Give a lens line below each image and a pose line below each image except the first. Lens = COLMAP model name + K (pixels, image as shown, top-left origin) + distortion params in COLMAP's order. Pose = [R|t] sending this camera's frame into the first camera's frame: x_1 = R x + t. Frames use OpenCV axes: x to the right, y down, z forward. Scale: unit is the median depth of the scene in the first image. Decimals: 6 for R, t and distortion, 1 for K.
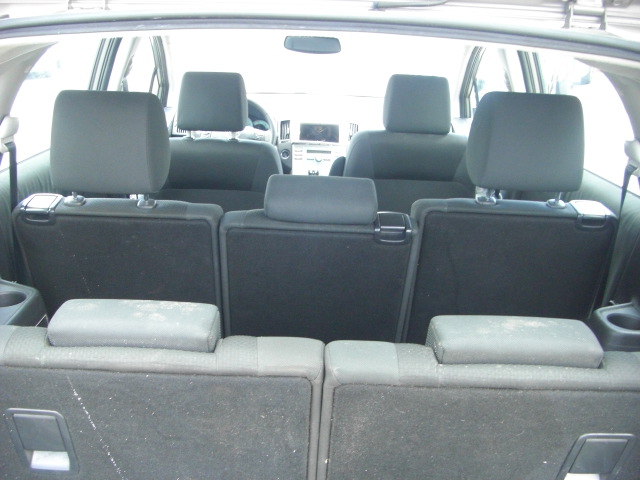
lens RADIAL K [[724.6, 0, 303.0], [0, 724.6, 271.5], [0, 0, 1]] dist [-0.193081, 0.134110]
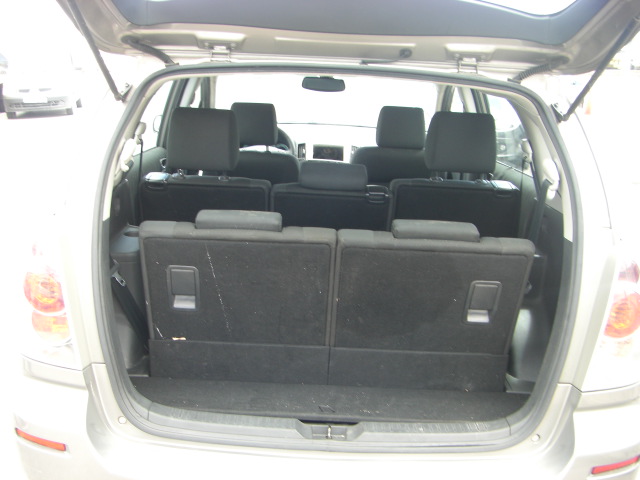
lens RADIAL K [[724.6, 0, 303.0], [0, 724.6, 271.5], [0, 0, 1]] dist [-0.193081, 0.134110]
pose [[0.999956, 0.008556, -0.003806, -0.049084], [-0.008762, 0.998271, -0.058129, 0.297510], [0.003302, 0.058160, 0.998302, -0.867296]]
